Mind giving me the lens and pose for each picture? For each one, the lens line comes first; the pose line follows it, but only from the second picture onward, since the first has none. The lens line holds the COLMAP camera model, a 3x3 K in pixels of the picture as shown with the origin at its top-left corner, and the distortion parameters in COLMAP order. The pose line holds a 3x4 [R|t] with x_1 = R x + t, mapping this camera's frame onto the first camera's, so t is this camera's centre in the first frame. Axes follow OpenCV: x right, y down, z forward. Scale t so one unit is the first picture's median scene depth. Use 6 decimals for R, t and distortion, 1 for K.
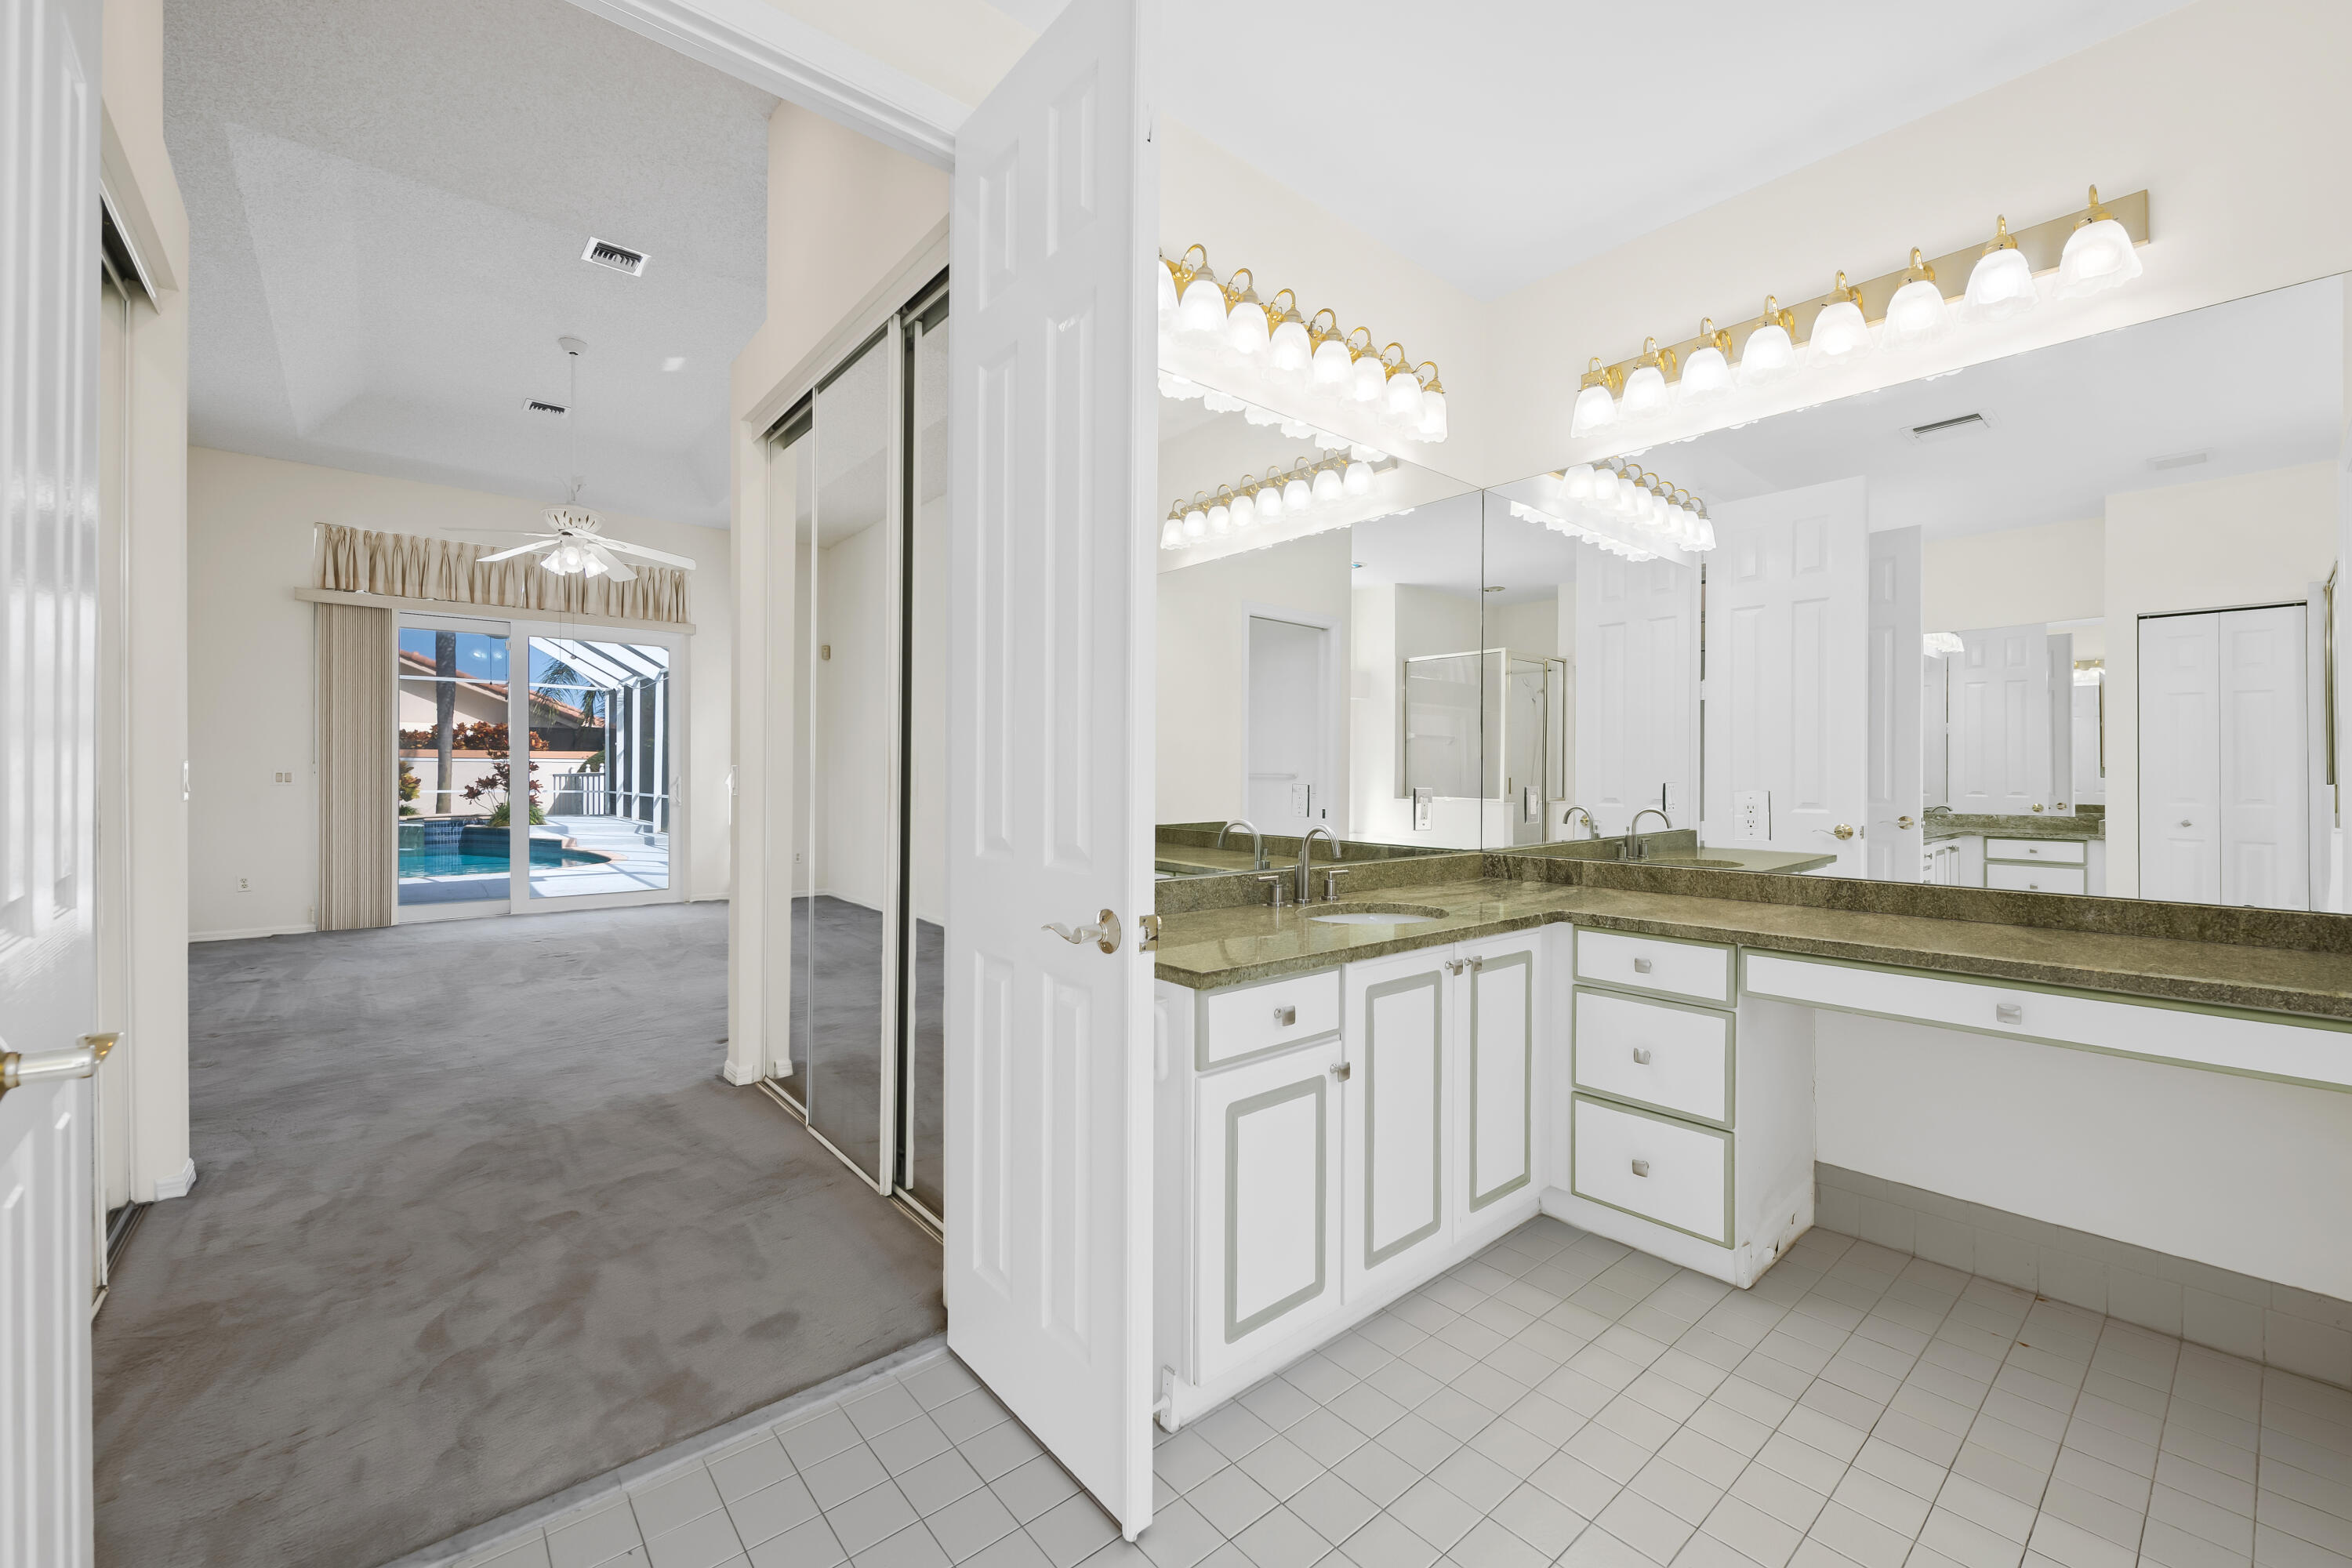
lens RADIAL K [[925.3, 0, 1170.4], [0, 925.3, 779.5], [0, 0, 1]] dist [-0.005713, -0.001267]
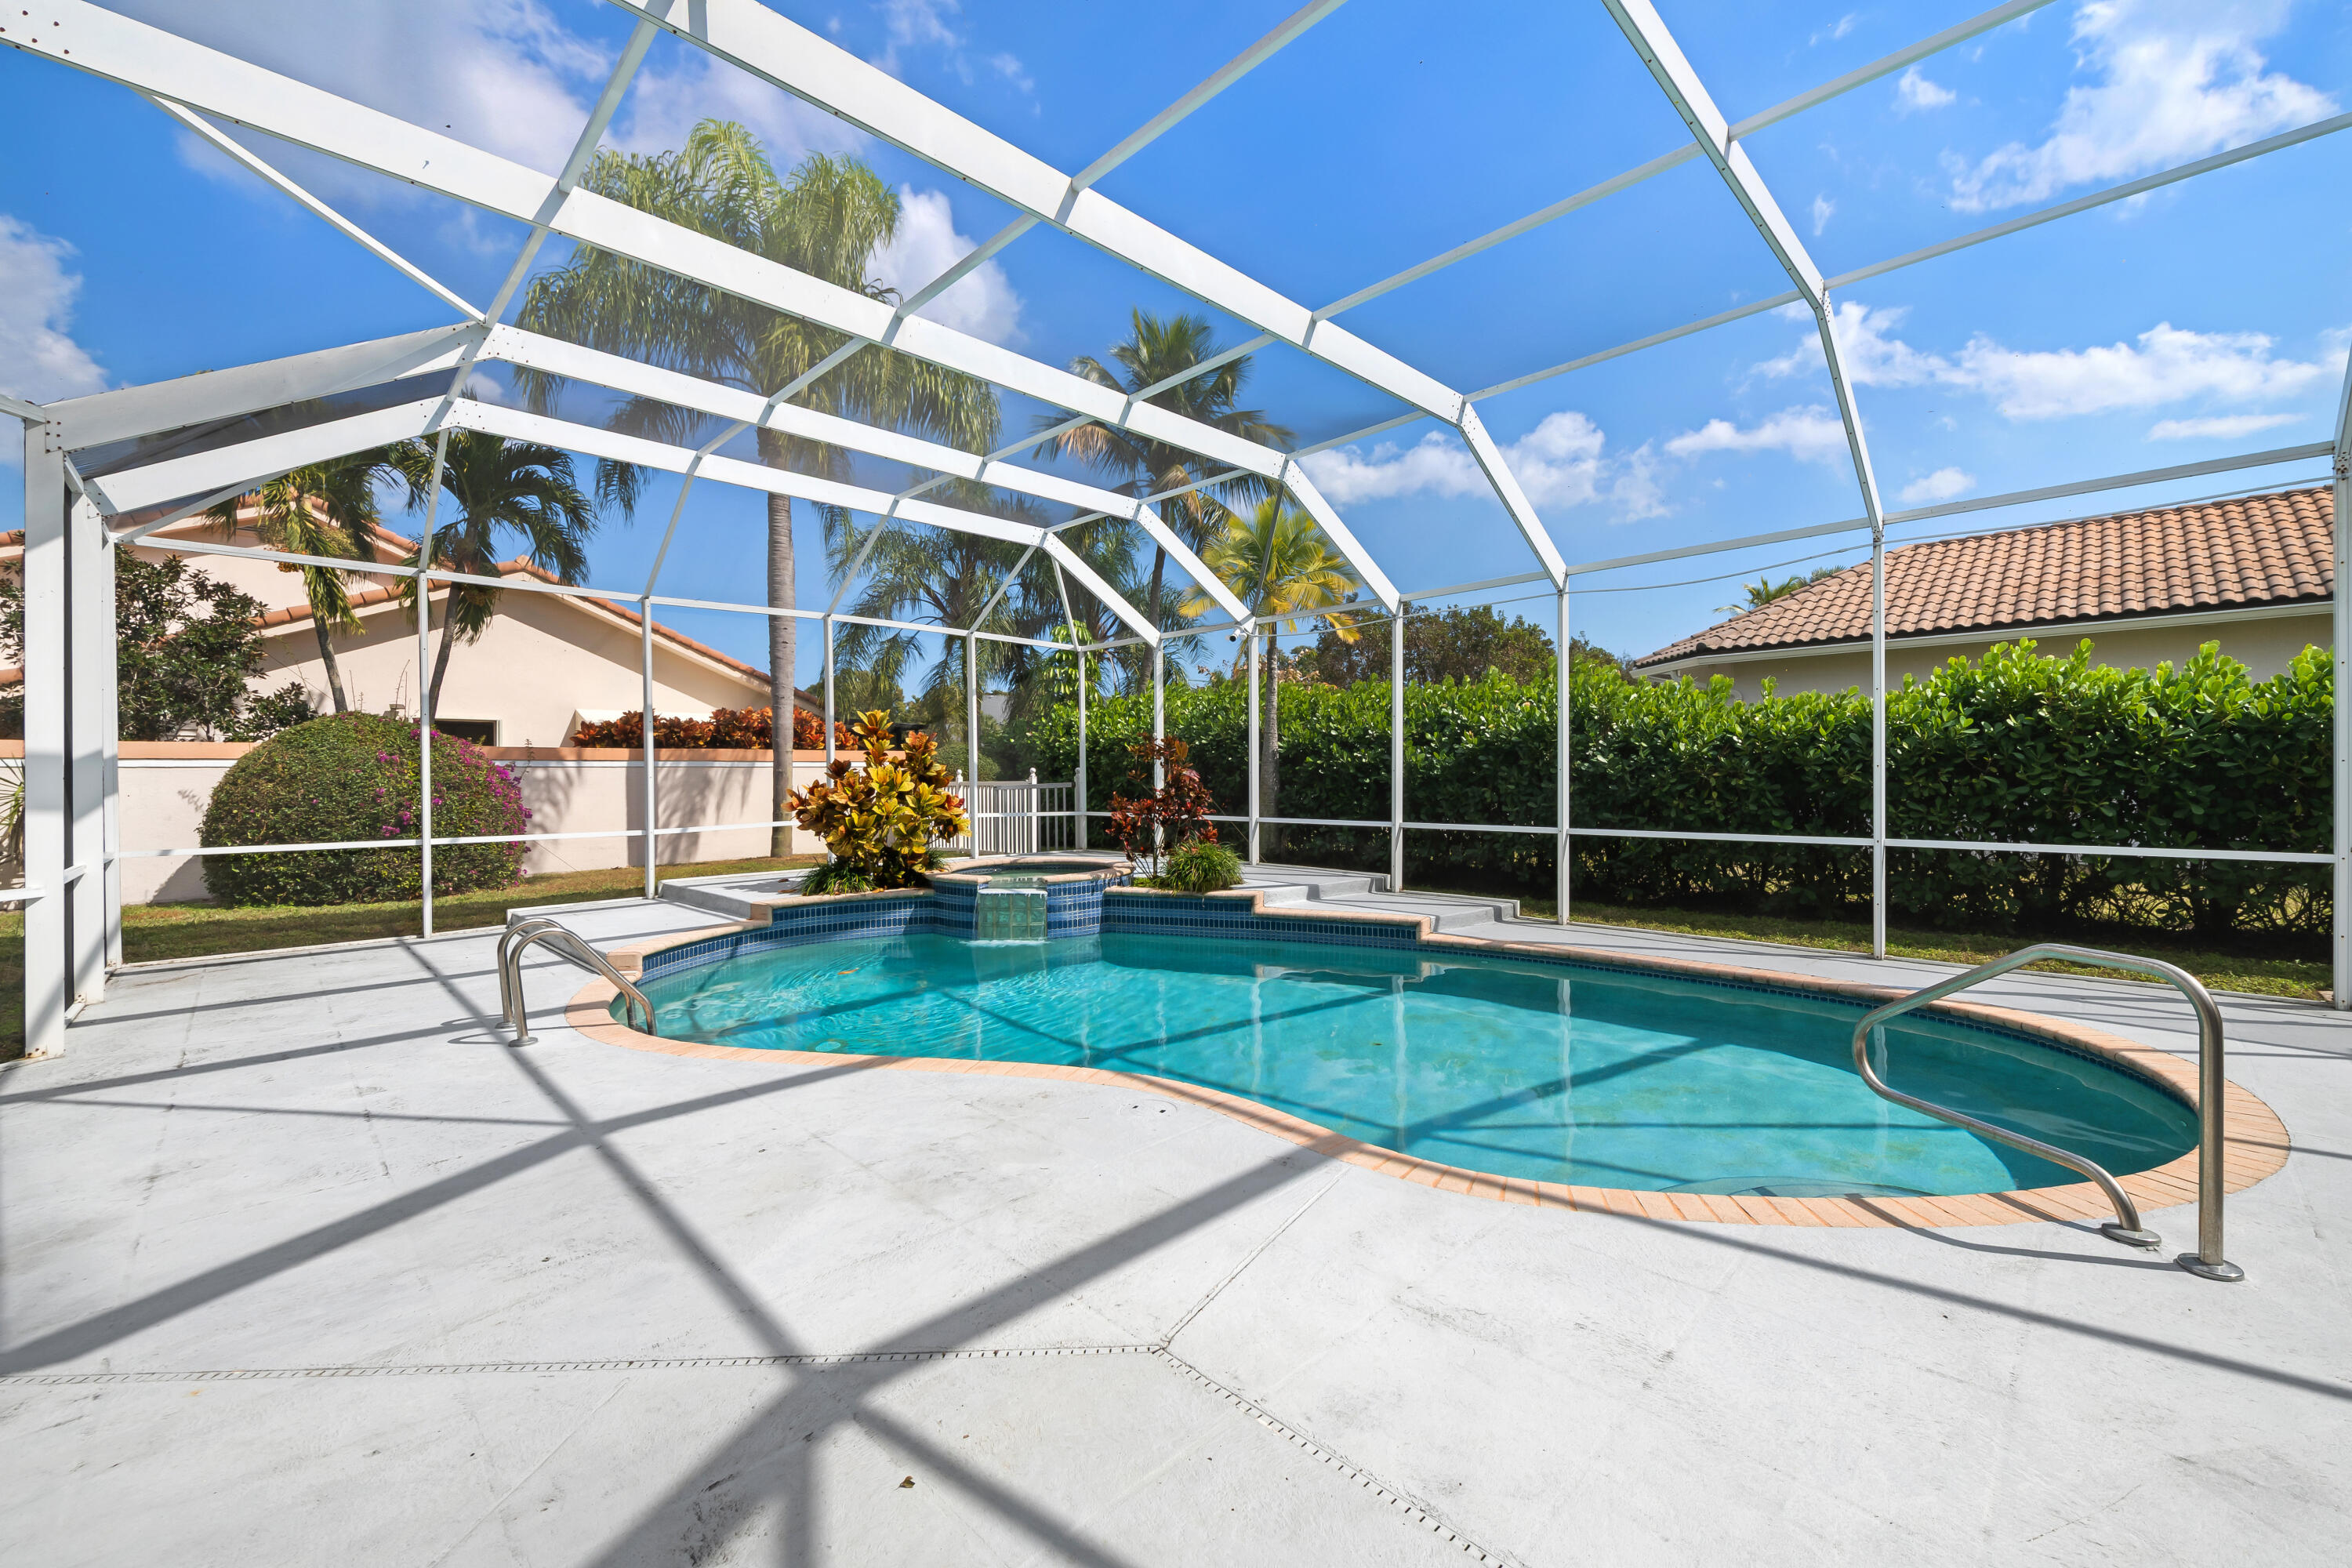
lens RADIAL K [[925.3, 0, 1179.0], [0, 925.3, 788.0], [0, 0, 1]] dist [-0.005713, -0.001267]
pose [[0.995537, -0.005954, 0.094185, -1.931532], [0.005785, 0.999981, 0.002074, -0.019604], [-0.094195, -0.001520, 0.995553, 1.191714]]
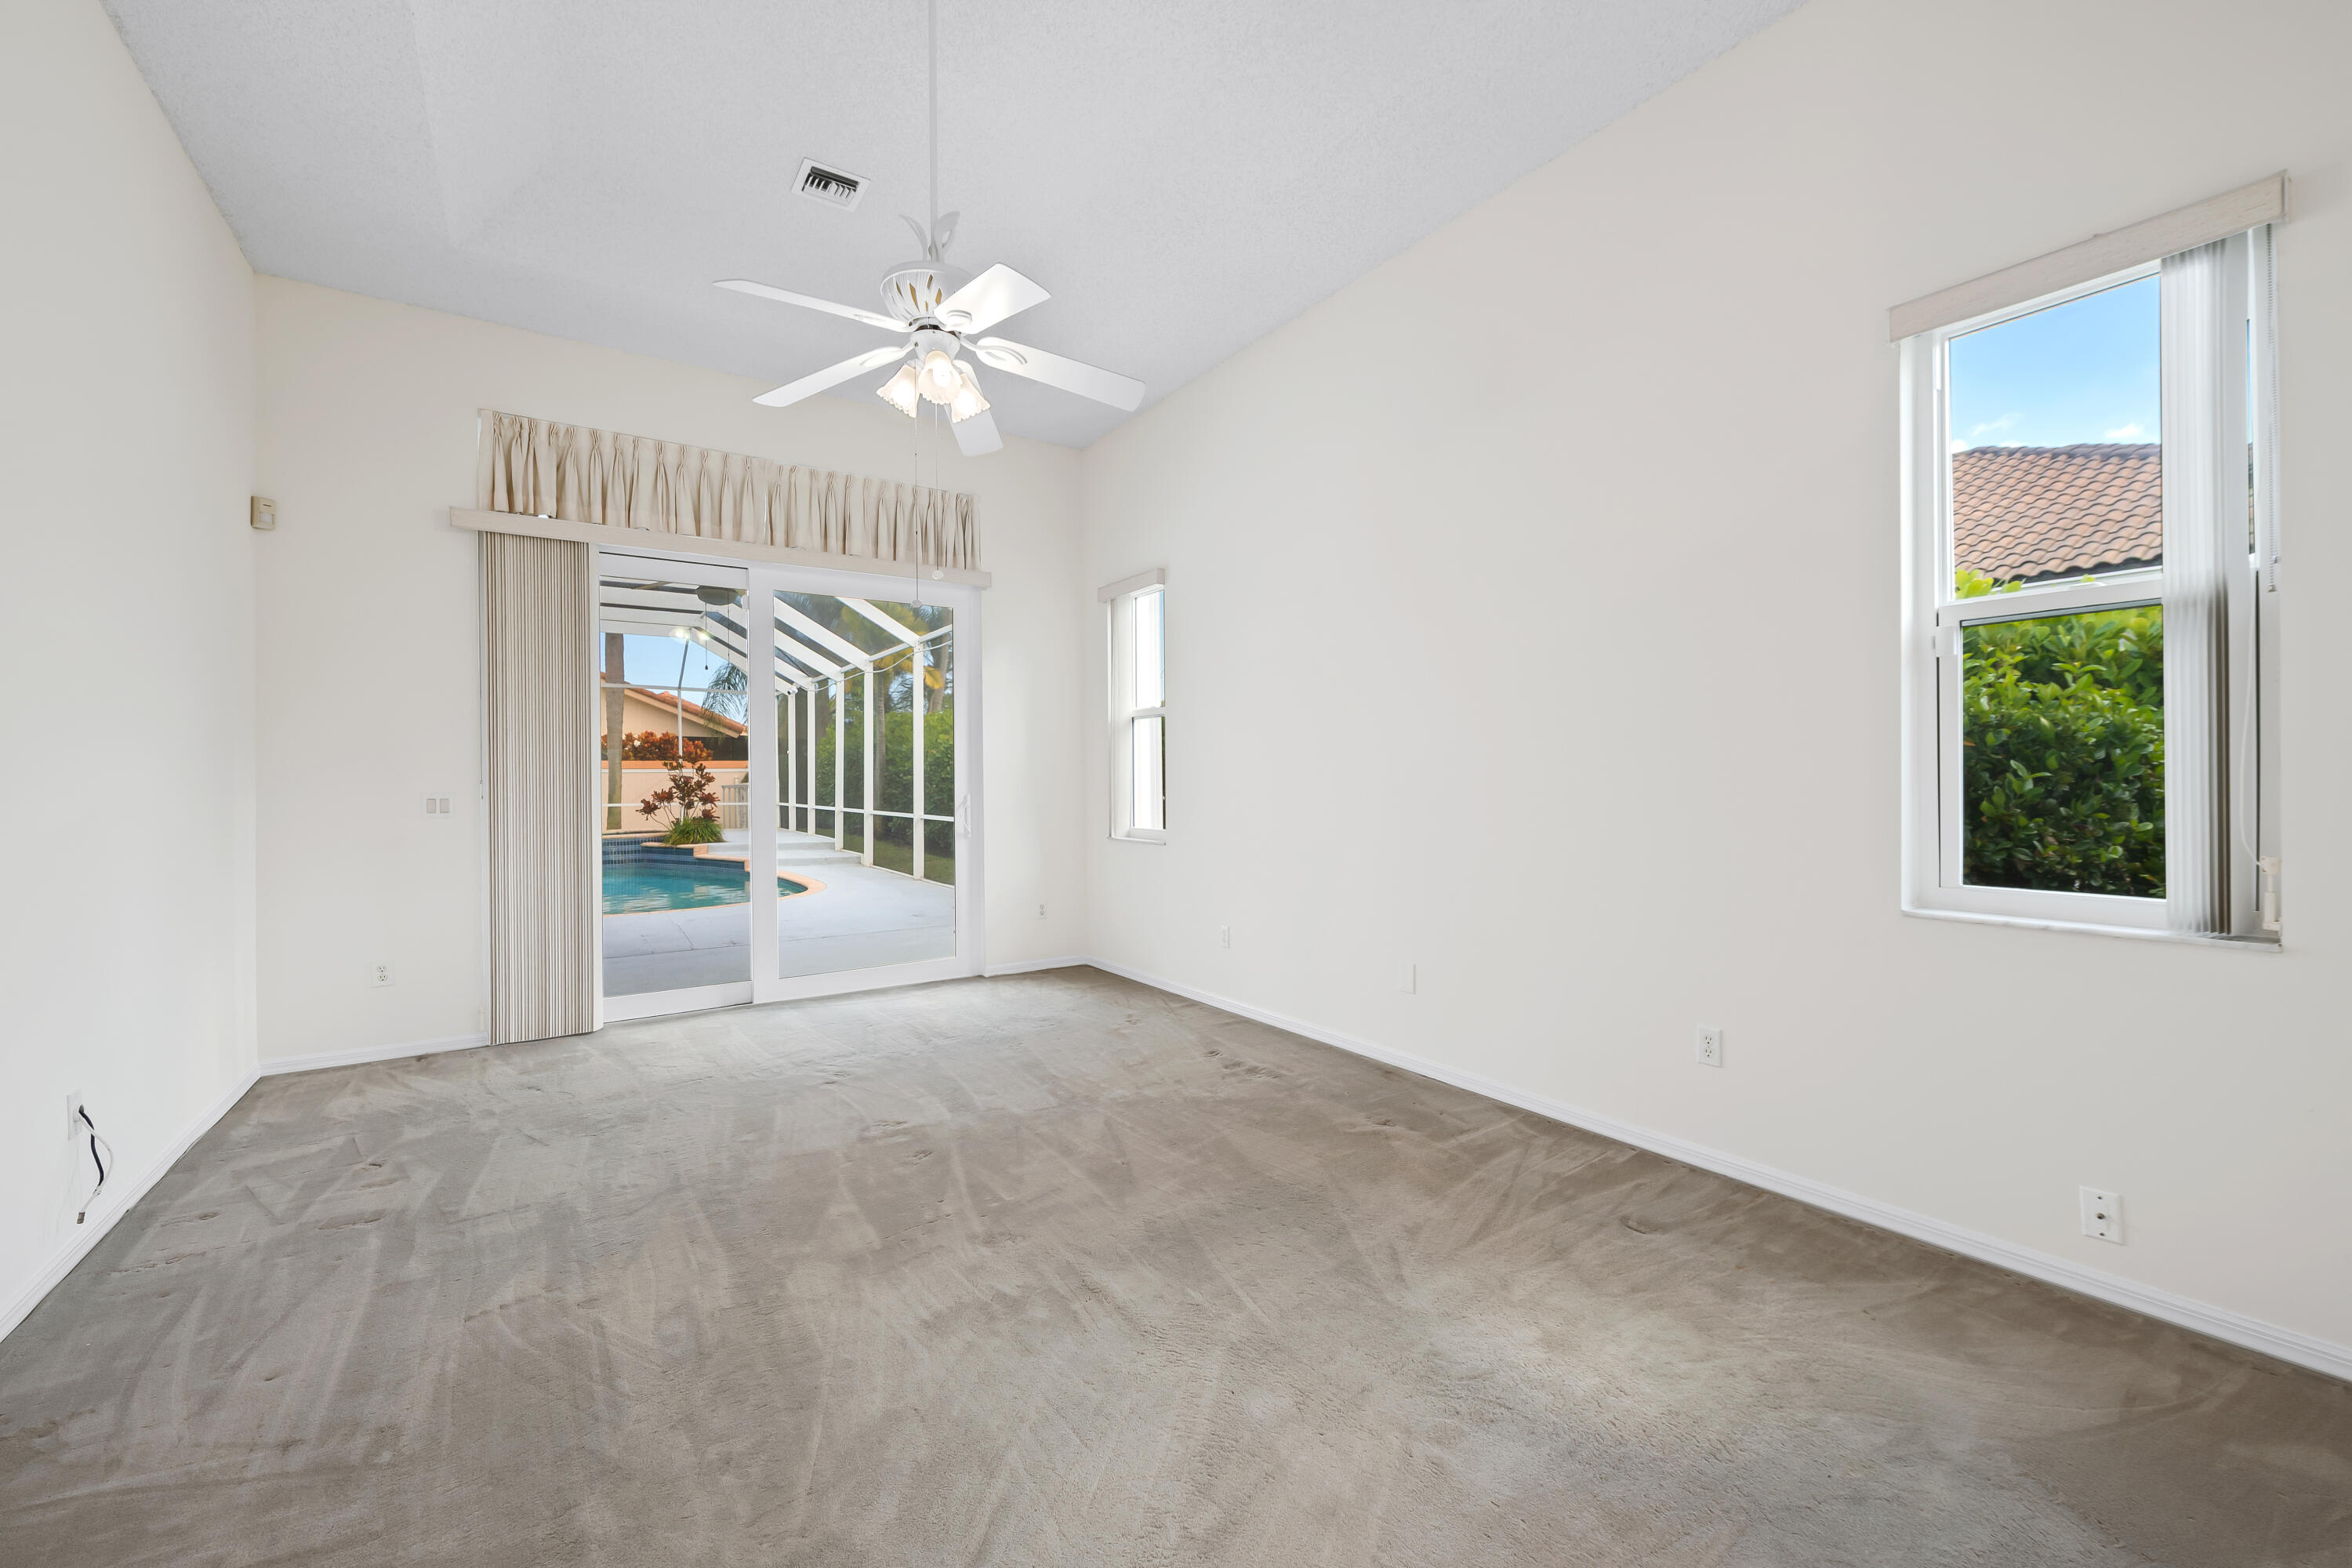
lens RADIAL K [[925.3, 0, 1171.7], [0, 925.3, 787.8], [0, 0, 1]] dist [-0.005713, -0.001267]
pose [[0.993481, -0.008321, -0.113696, -0.343831], [0.008889, 0.999950, 0.004491, -0.011310], [0.113653, -0.005472, 0.993505, 0.376544]]
